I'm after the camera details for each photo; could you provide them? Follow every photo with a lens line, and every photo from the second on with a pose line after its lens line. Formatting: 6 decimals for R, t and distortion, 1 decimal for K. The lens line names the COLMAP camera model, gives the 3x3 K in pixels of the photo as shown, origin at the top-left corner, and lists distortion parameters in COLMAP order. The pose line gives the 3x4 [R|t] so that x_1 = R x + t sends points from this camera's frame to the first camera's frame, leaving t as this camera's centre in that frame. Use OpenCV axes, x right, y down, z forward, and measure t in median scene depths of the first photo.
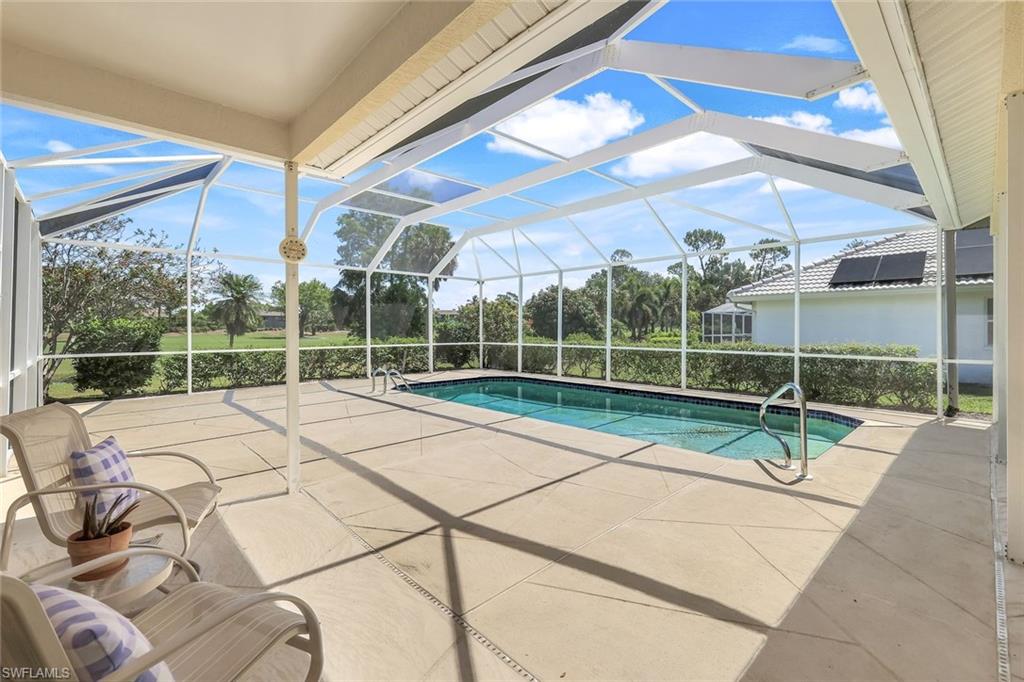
lens RADIAL K [[432.0, 0, 516.3], [0, 432.0, 330.5], [0, 0, 1]] dist [0.000095, 0.000139]
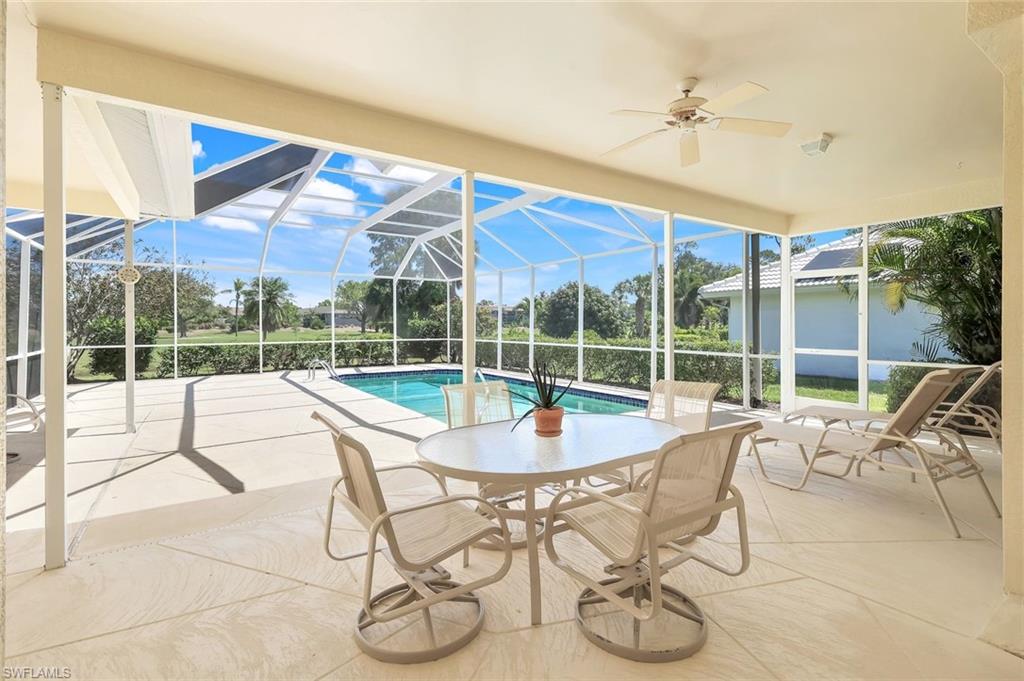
lens RADIAL K [[457.0, 0, 512.5], [0, 457.0, 327.2], [0, 0, 1]] dist [-0.000829, -0.000260]
pose [[0.987504, -0.000726, -0.157590, 0.253447], [0.000655, 1.000000, -0.000500, -0.000299], [0.157591, 0.000391, 0.987504, -0.093391]]
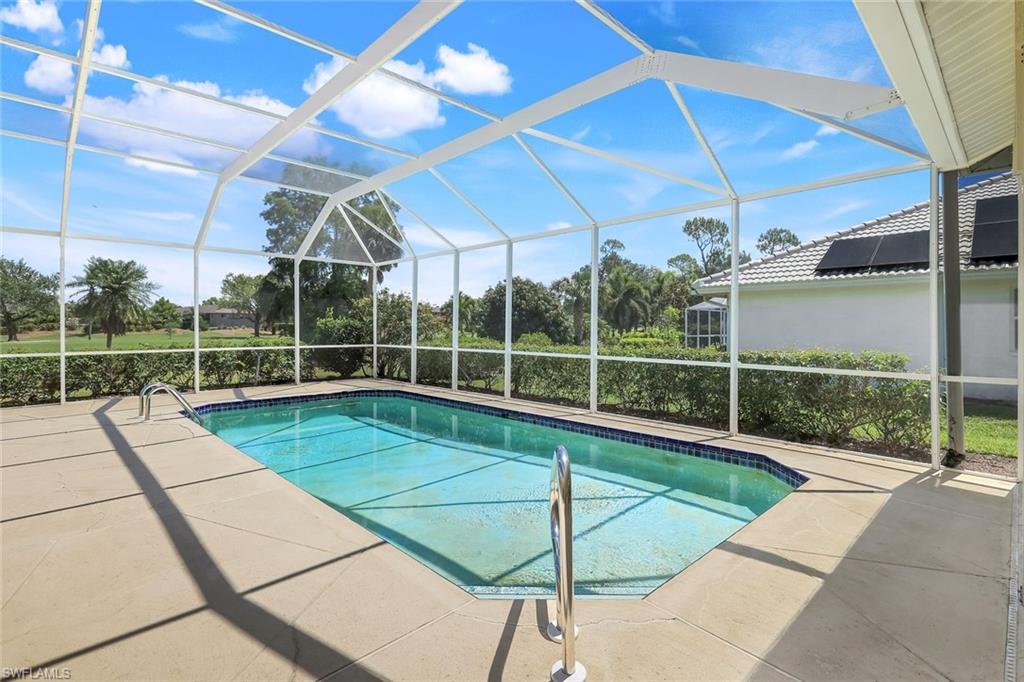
lens RADIAL K [[477.5, 0, 511.5], [0, 477.5, 328.4], [0, 0, 1]] dist [0.001438, -0.000059]
pose [[0.999893, 0.002109, 0.014481, 0.152009], [-0.002065, 0.999993, -0.003096, 0.000535], [-0.014488, 0.003066, 0.999890, 0.134347]]
